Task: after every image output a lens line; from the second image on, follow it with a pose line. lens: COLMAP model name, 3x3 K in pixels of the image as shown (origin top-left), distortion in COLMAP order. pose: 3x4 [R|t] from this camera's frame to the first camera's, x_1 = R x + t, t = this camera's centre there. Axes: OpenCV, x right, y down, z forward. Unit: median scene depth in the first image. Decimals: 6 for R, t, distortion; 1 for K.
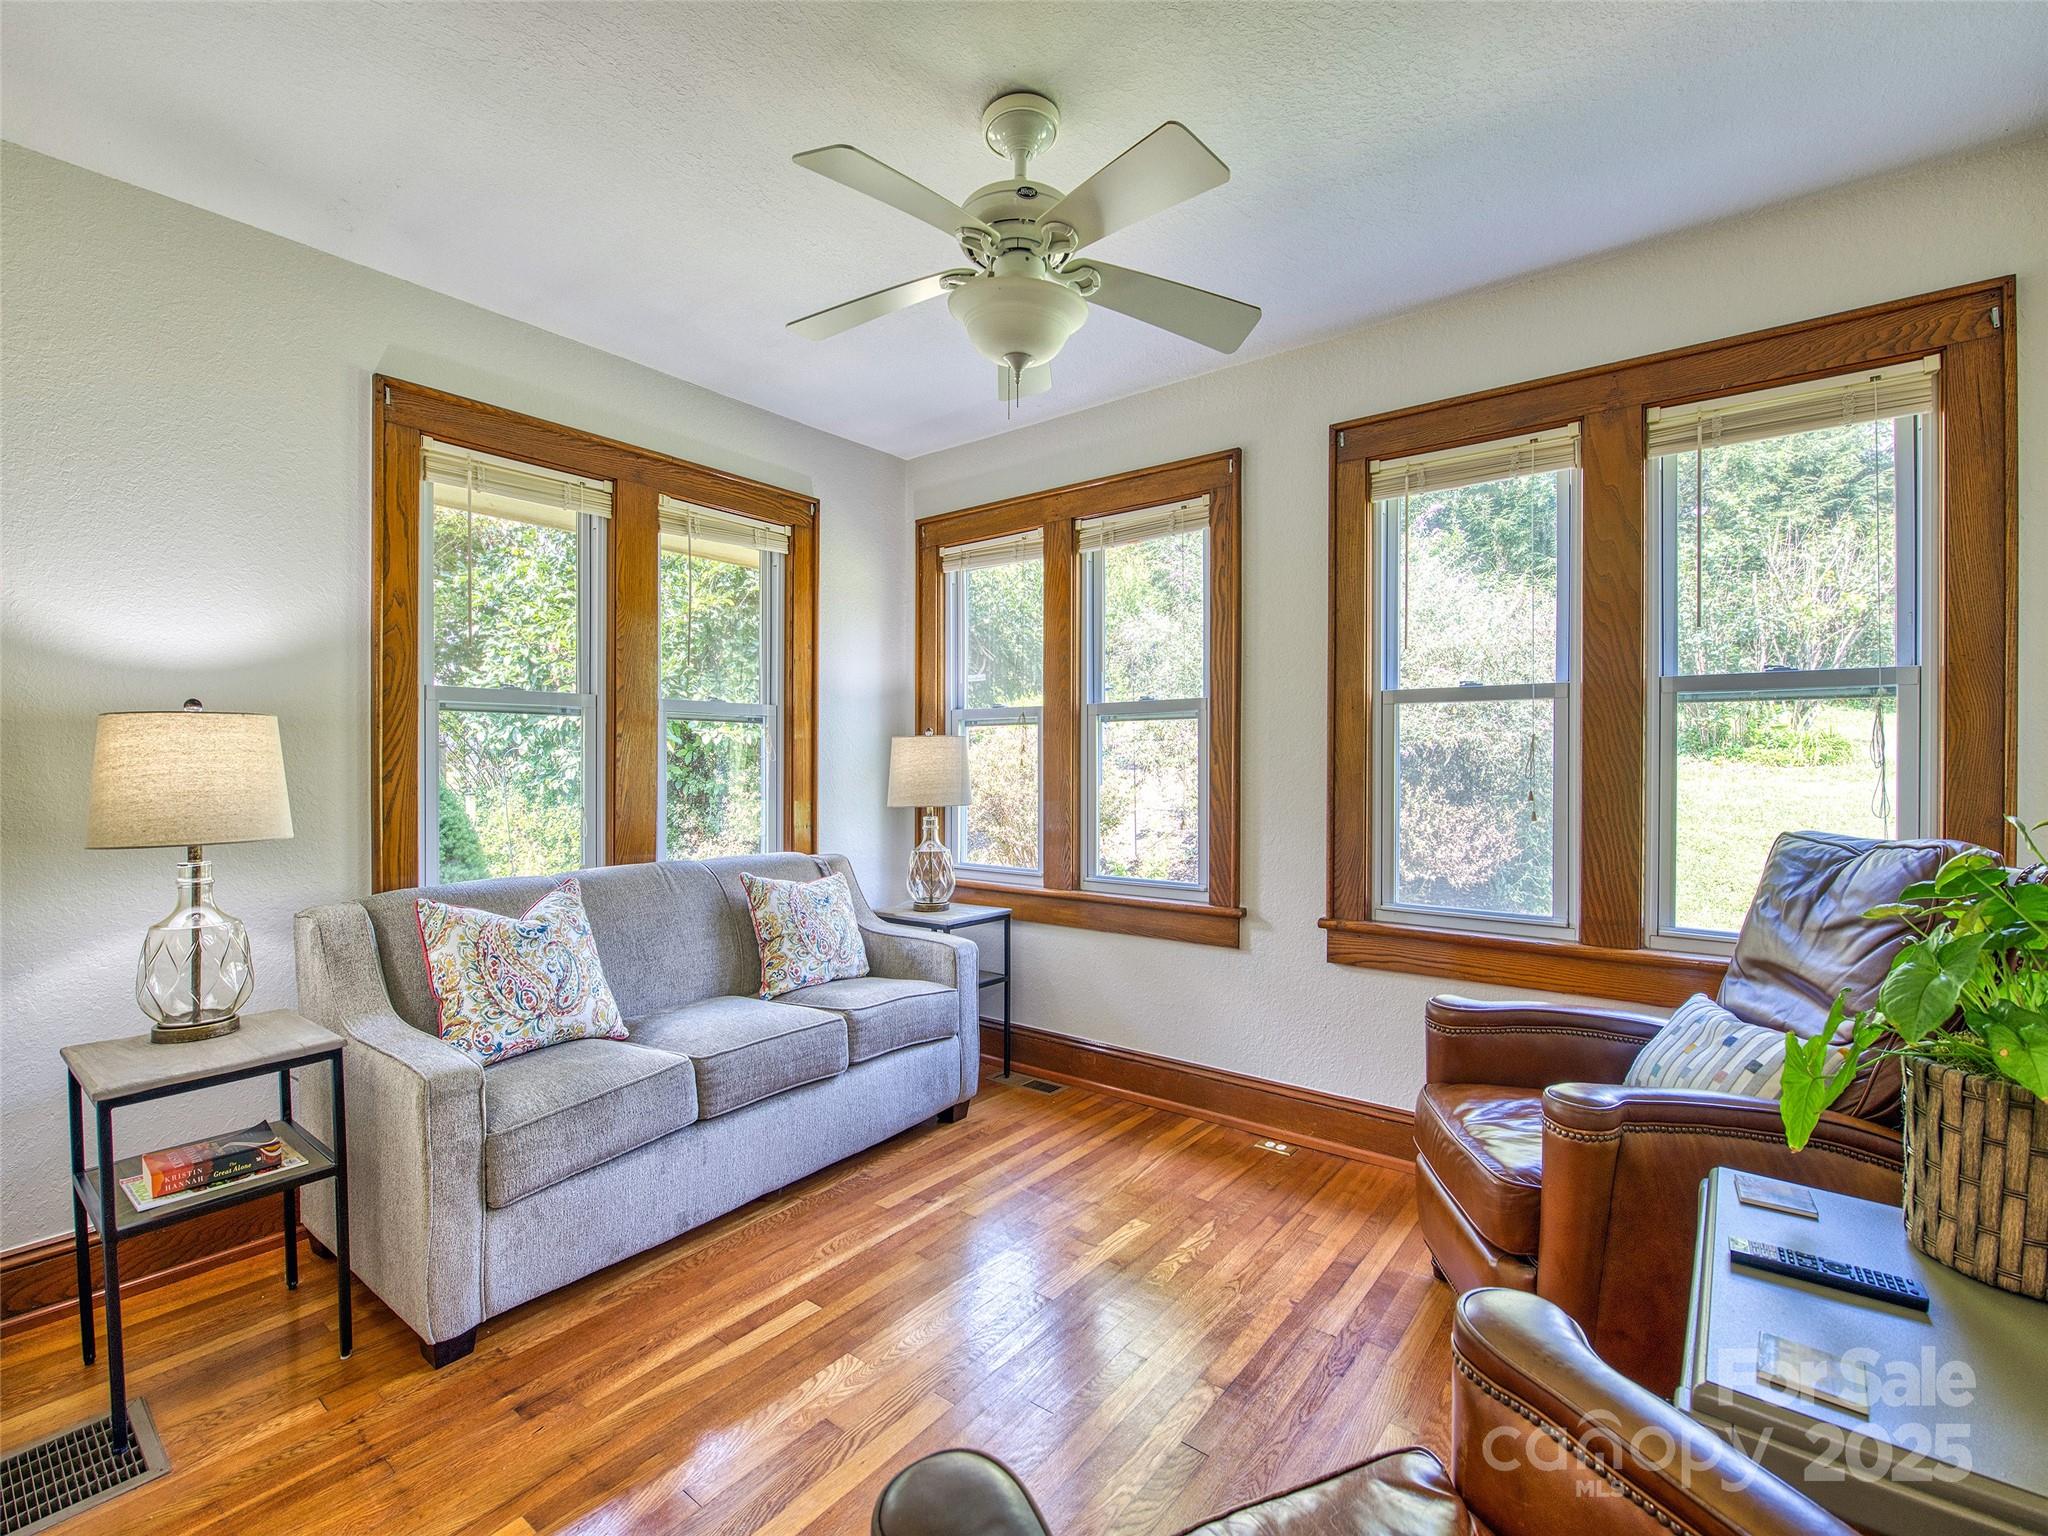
lens RADIAL K [[912.4, 0, 1035.0], [0, 912.4, 763.7], [0, 0, 1]] dist [-0.011836, -0.000283]
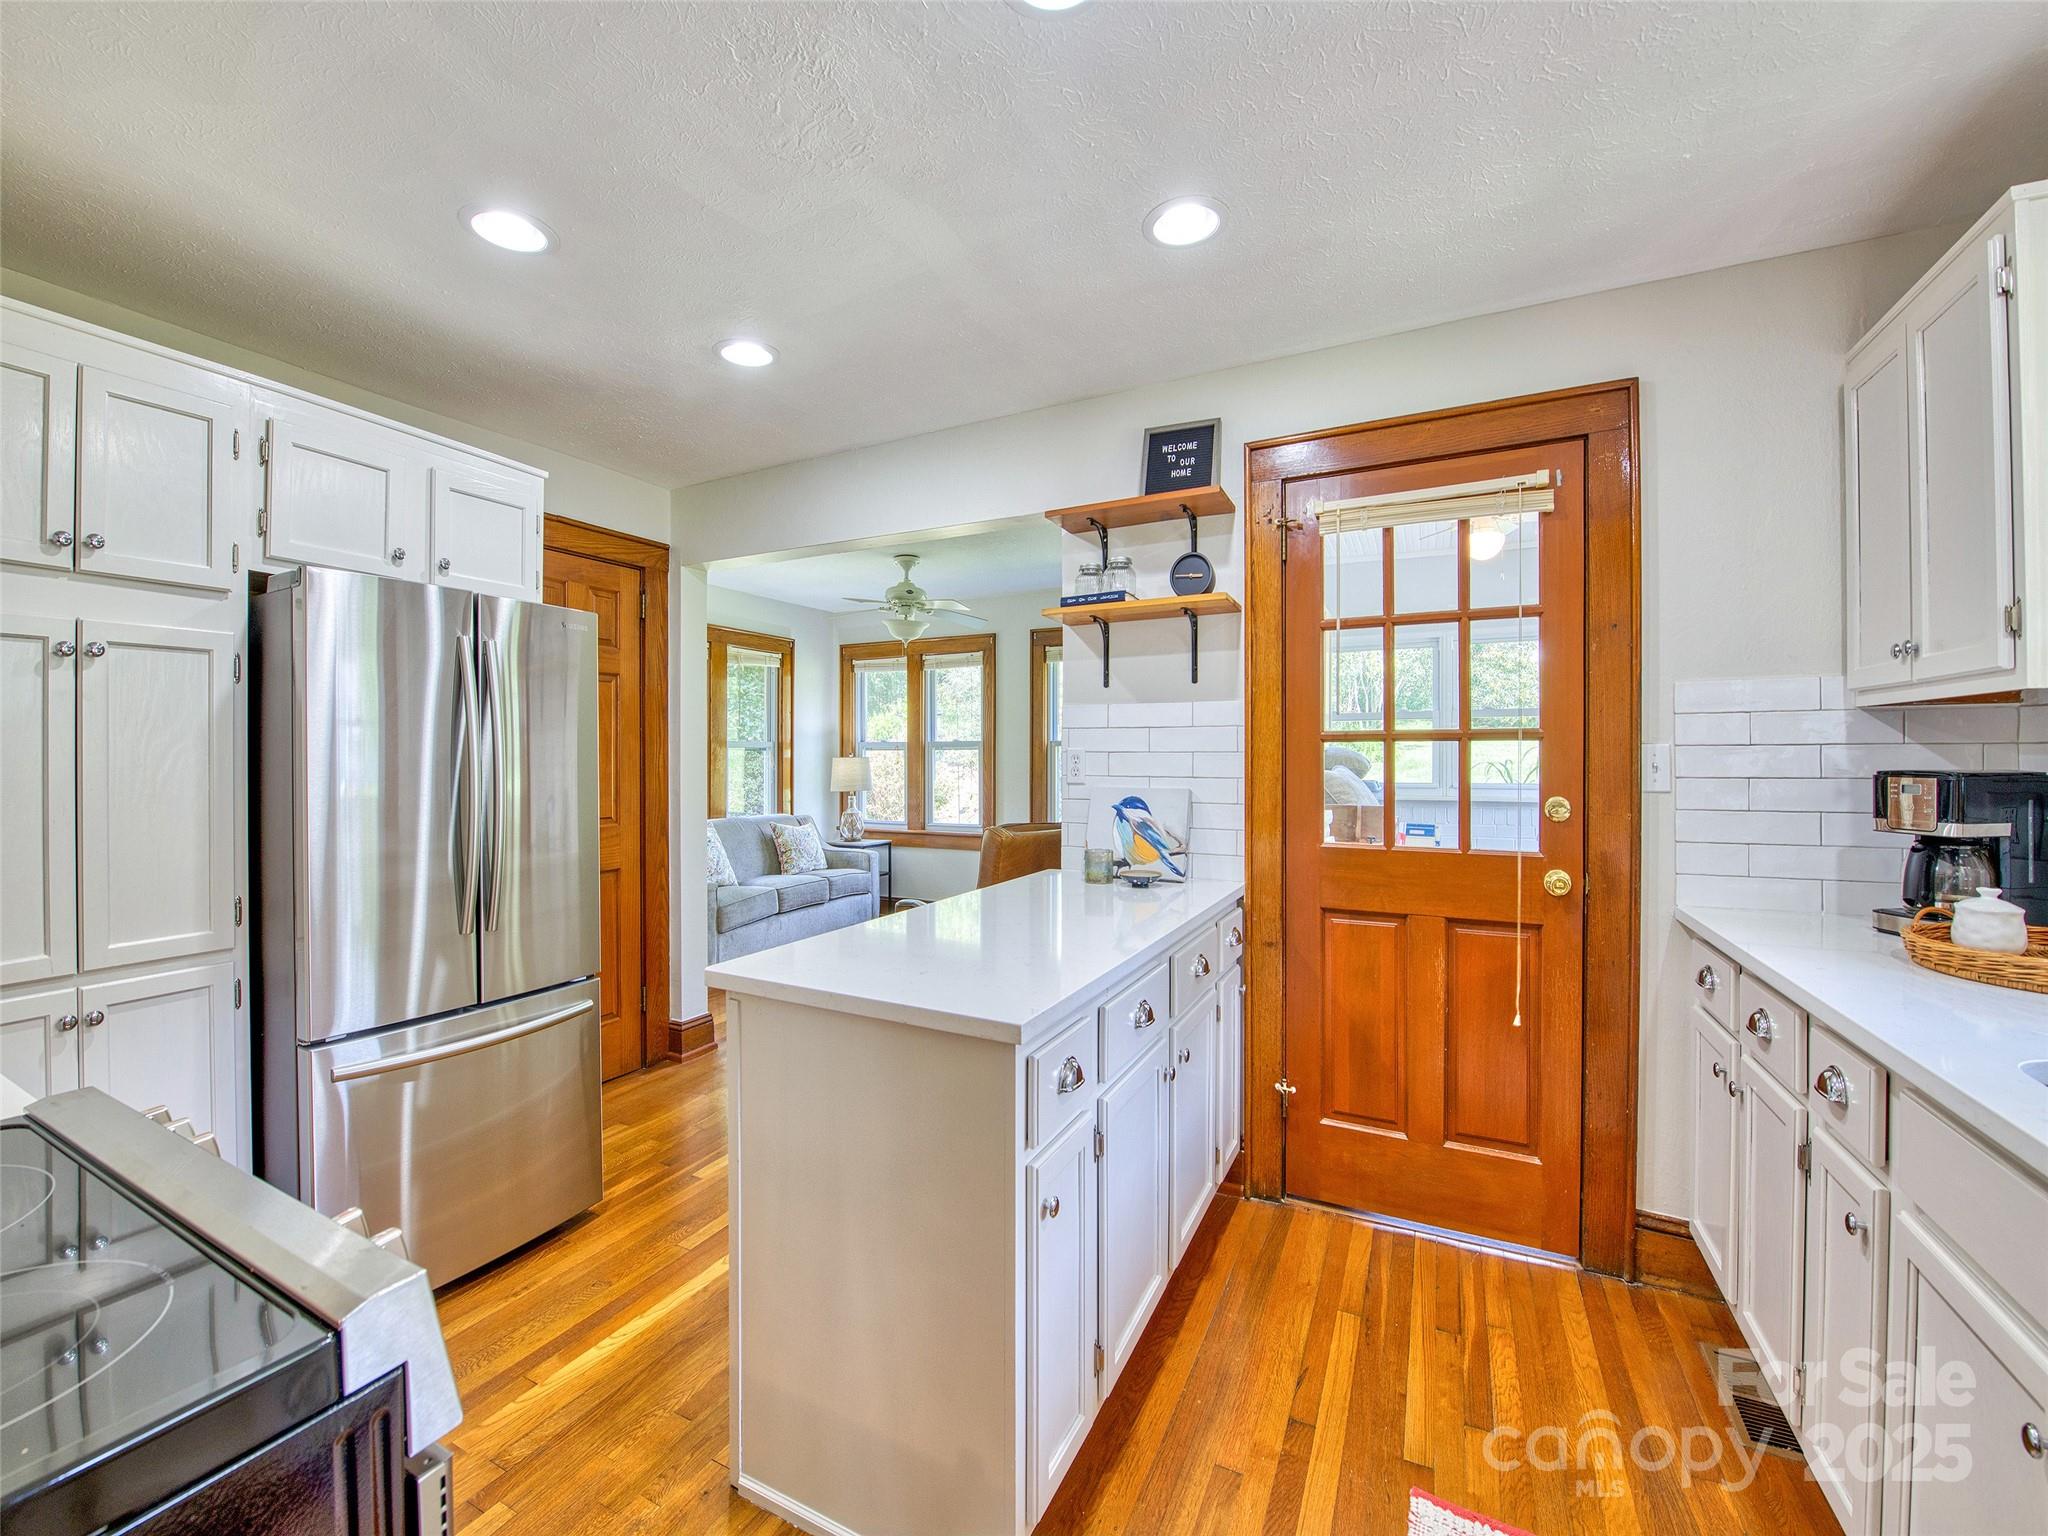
lens RADIAL K [[824.9, 0, 1022.2], [0, 824.9, 758.5], [0, 0, 1]] dist [-0.017284, -0.001821]
pose [[0.984569, -0.004130, 0.174949, -0.065050], [0.003285, 0.999982, 0.005119, -0.036809], [-0.174967, -0.004465, 0.984564, -0.951299]]
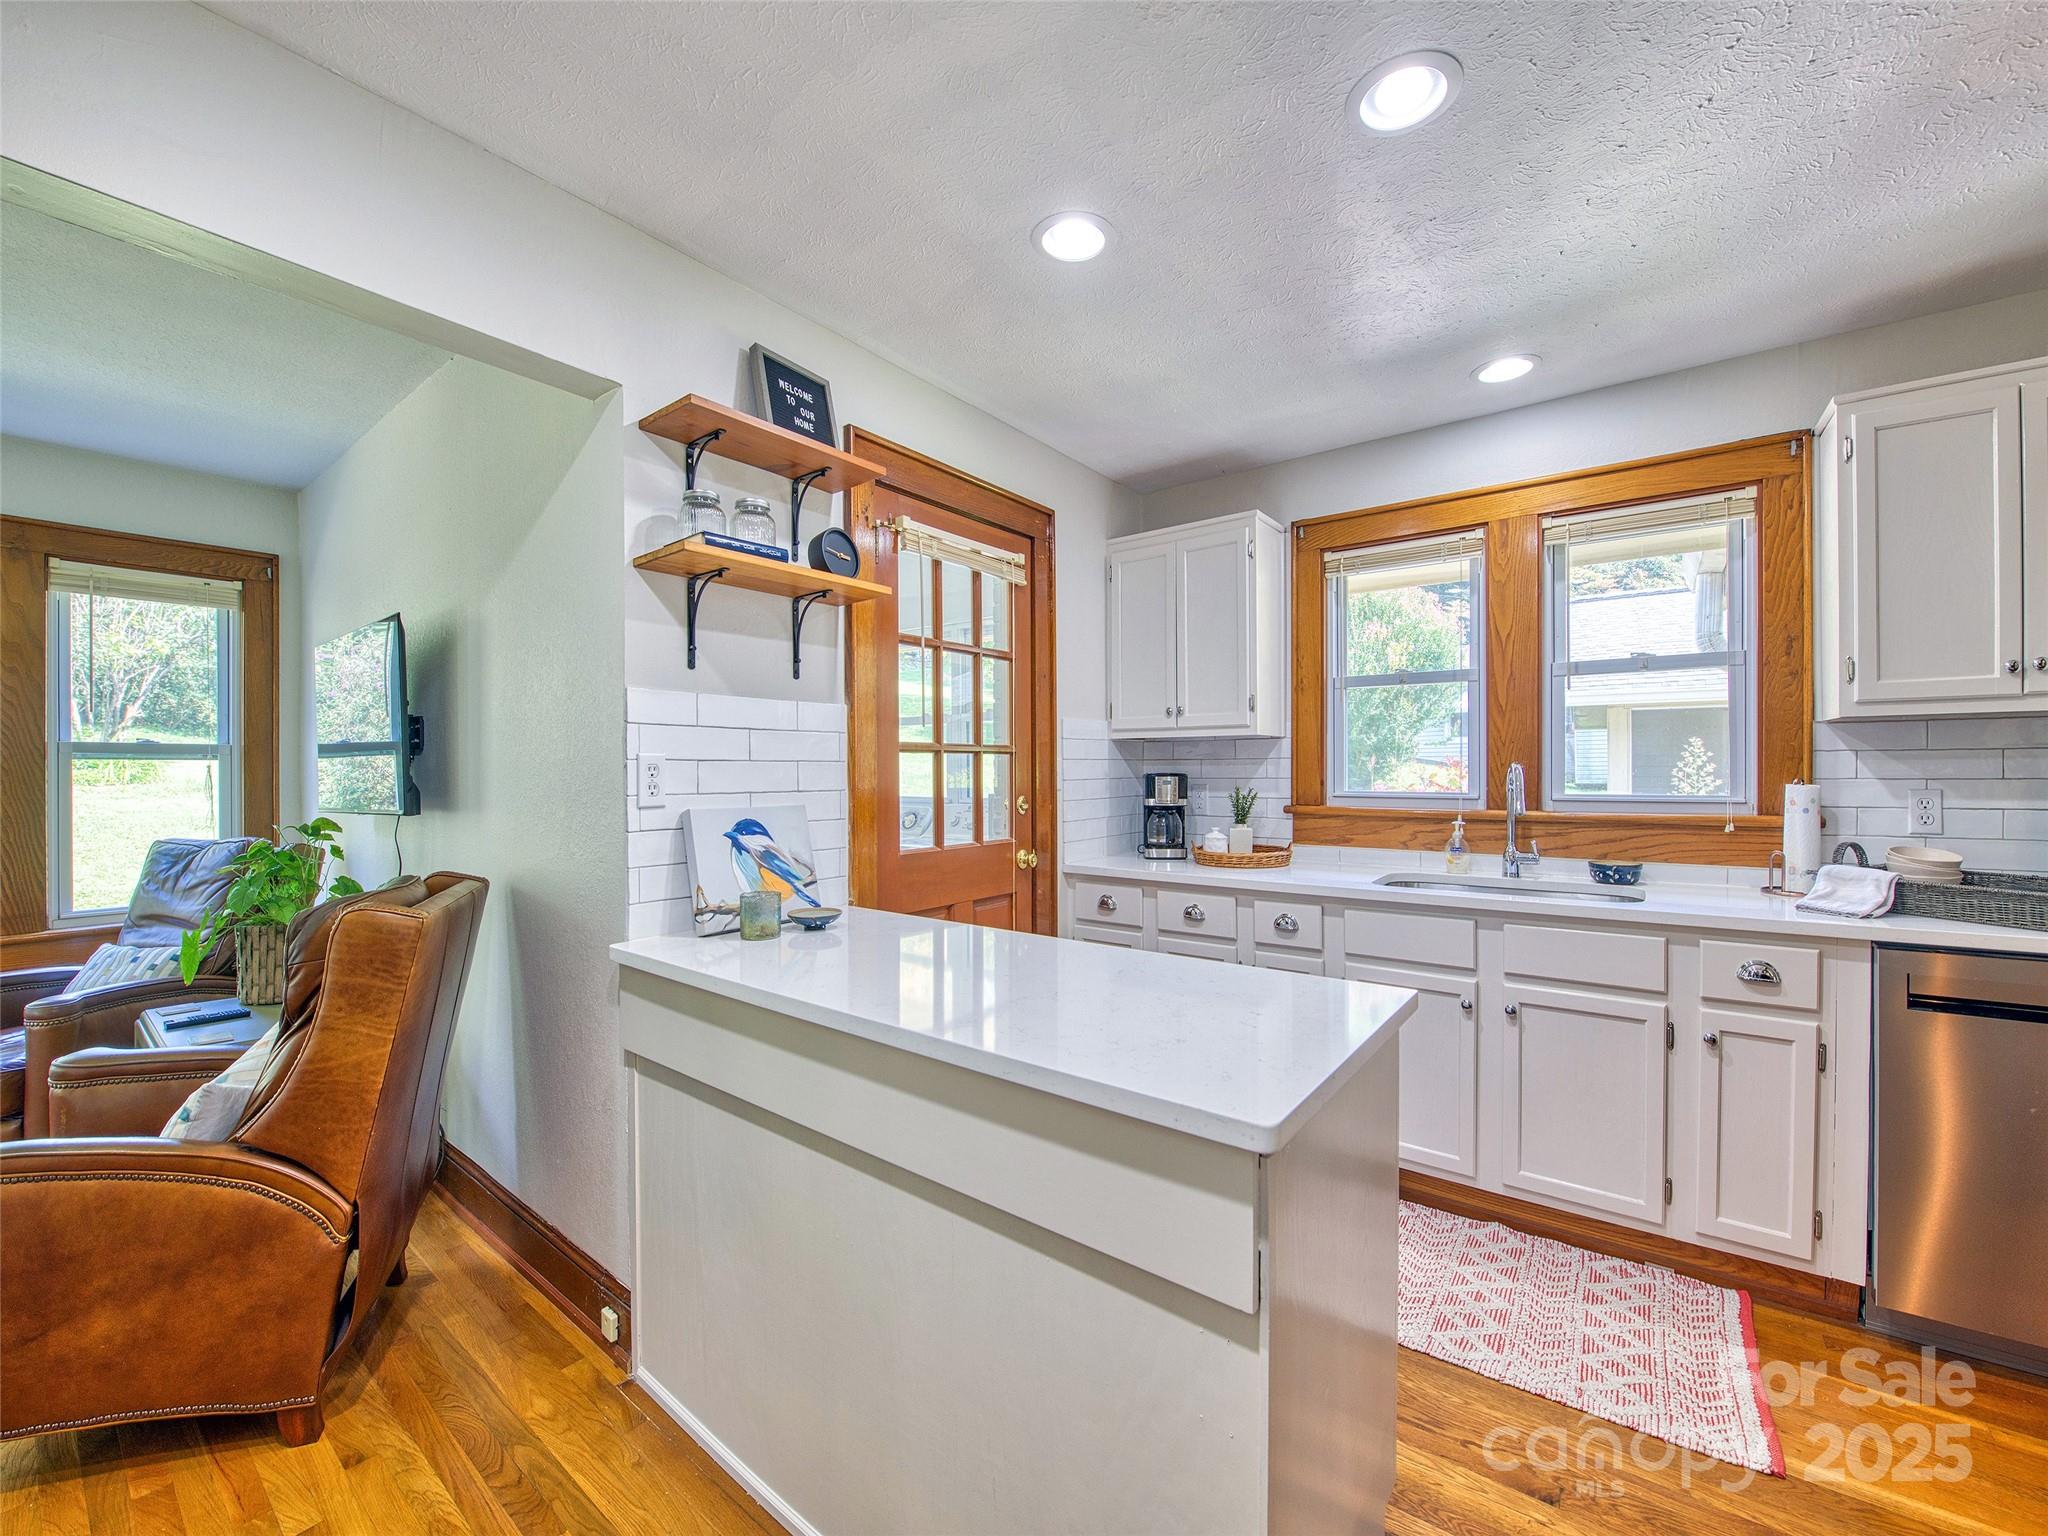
lens RADIAL K [[824.9, 0, 1031.5], [0, 824.9, 775.2], [0, 0, 1]] dist [-0.017284, -0.001821]
pose [[-0.001179, -0.007465, 0.999971, -0.421178], [0.004423, 0.999962, 0.007471, -0.031391], [-0.999990, 0.004432, -0.001146, -0.395863]]
